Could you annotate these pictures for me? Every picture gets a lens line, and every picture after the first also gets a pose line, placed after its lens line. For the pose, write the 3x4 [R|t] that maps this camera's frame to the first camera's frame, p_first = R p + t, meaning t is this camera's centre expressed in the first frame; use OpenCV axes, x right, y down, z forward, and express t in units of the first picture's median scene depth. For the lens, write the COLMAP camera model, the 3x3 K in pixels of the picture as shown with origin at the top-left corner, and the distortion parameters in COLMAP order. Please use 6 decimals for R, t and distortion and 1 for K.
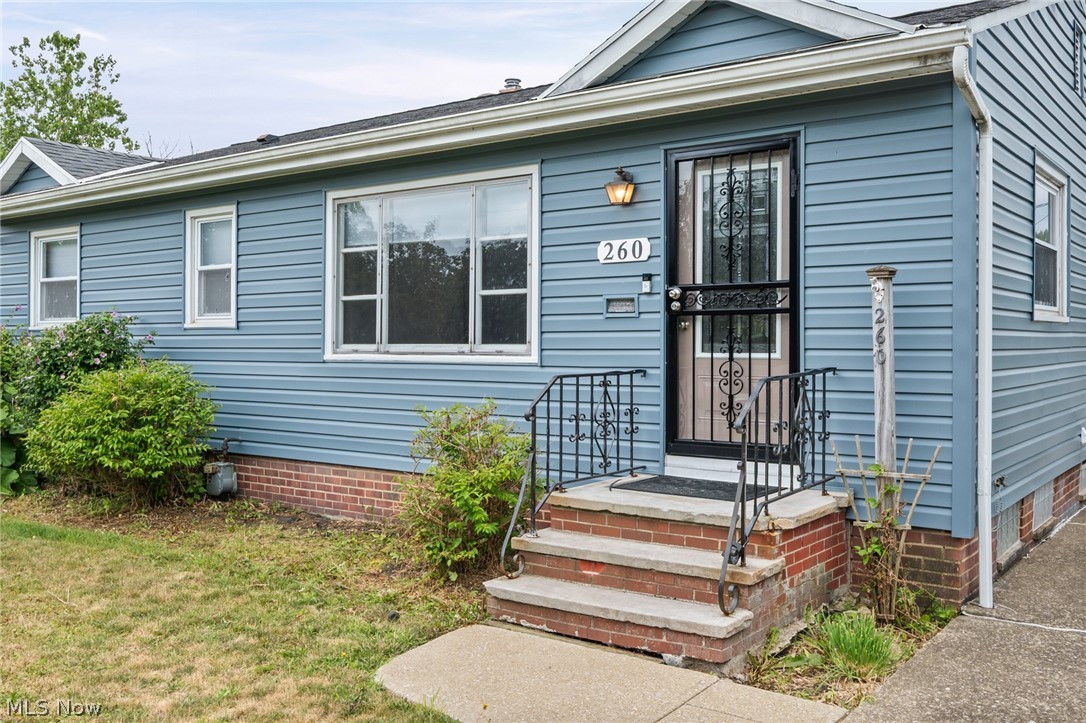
lens RADIAL K [[997.2, 0, 542.7], [0, 997.2, 342.8], [0, 0, 1]] dist [-0.001519, -0.003915]
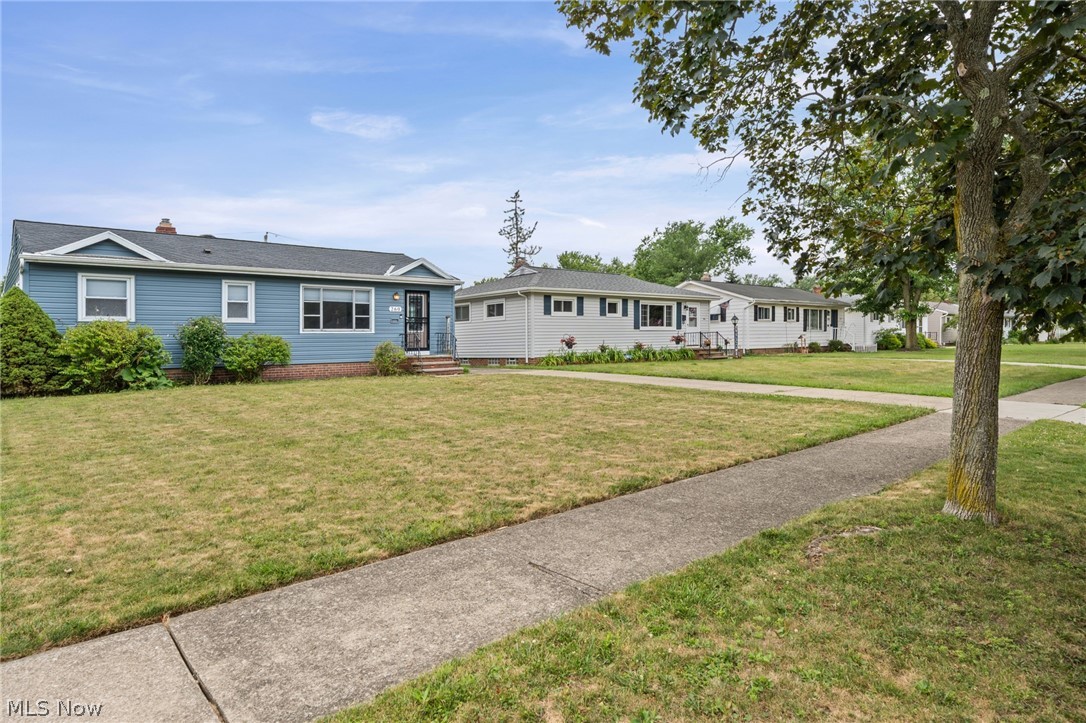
lens RADIAL K [[637.4, 0, 523.9], [0, 637.4, 332.8], [0, 0, 1]] dist [0.003731, 0.000755]
pose [[0.248905, 0.017081, 0.968377, -2.503015], [0.019062, 0.999564, -0.022531, 0.092334], [-0.968340, 0.024068, 0.248471, -0.316048]]
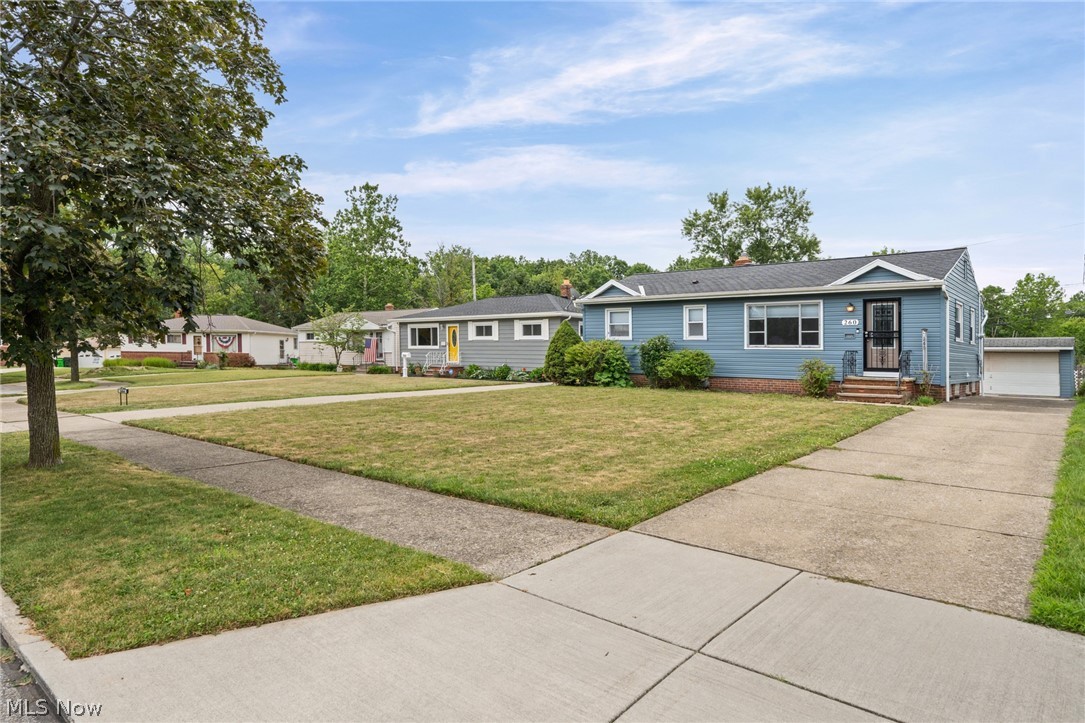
lens RADIAL K [[636.9, 0, 523.5], [0, 636.9, 332.8], [0, 0, 1]] dist [0.003731, 0.000755]
pose [[0.995382, 0.018770, -0.094143, -0.943601], [-0.022602, 0.998952, -0.039802, 0.080079], [0.093297, 0.041746, 0.994763, -1.624538]]
